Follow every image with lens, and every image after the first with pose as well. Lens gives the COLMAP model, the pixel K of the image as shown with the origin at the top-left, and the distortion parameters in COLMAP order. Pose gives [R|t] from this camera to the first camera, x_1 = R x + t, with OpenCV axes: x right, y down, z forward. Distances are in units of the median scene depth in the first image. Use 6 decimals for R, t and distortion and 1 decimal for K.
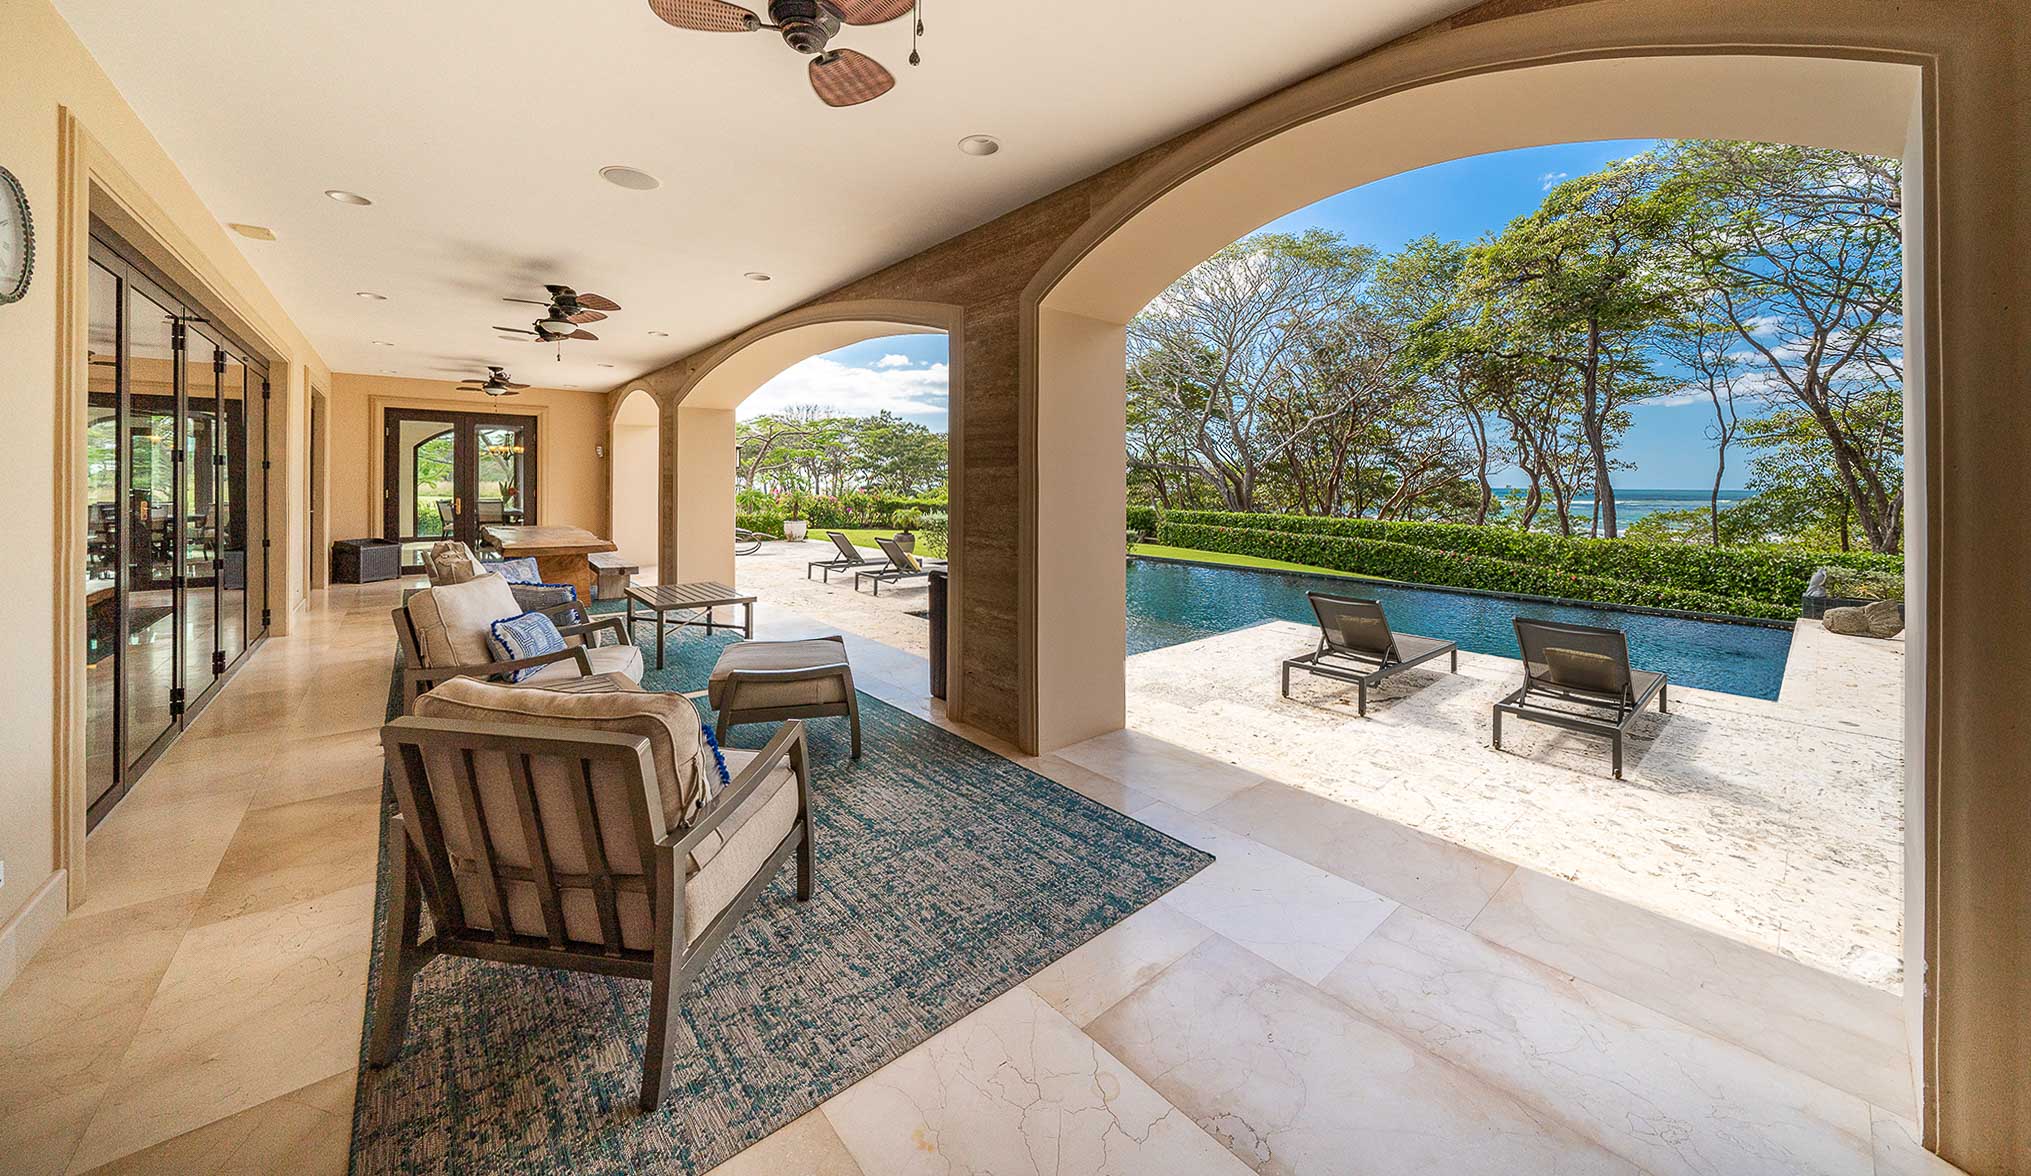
lens RADIAL K [[676.1, 0, 1026.3], [0, 676.1, 479.4], [0, 0, 1]] dist [0.000030, 0.000007]
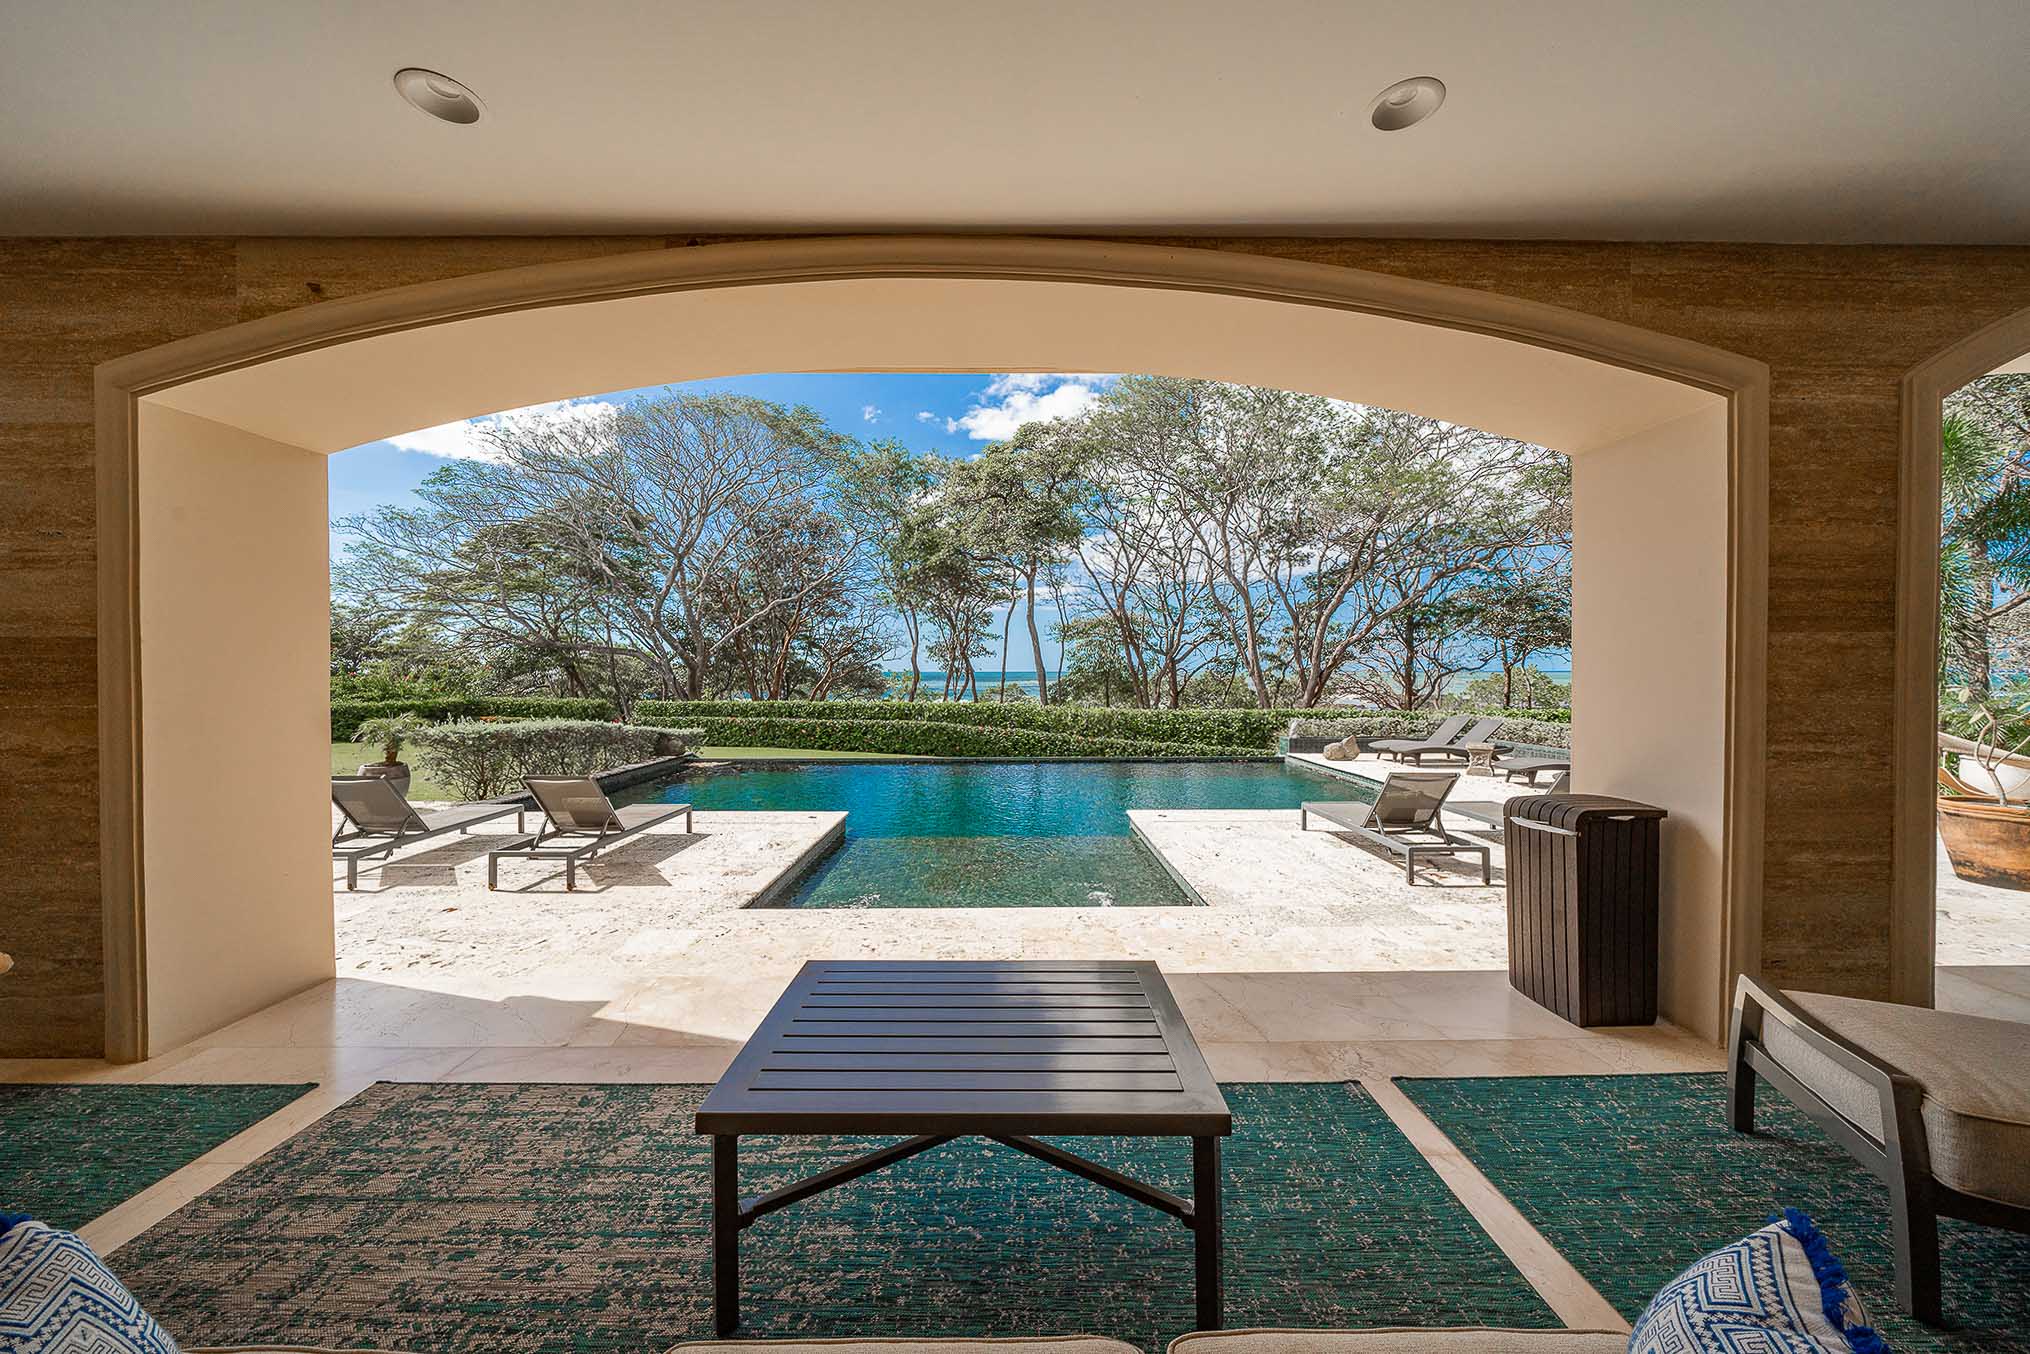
lens RADIAL K [[679.2, 0, 1015.0], [0, 679.2, 677.0], [0, 0, 1]] dist [0.001859, 0.000241]
pose [[0.658042, -0.014515, 0.752841, -0.255867], [0.000699, 0.999826, 0.018666, 0.002964], [-0.752981, -0.011757, 0.657938, 0.282659]]
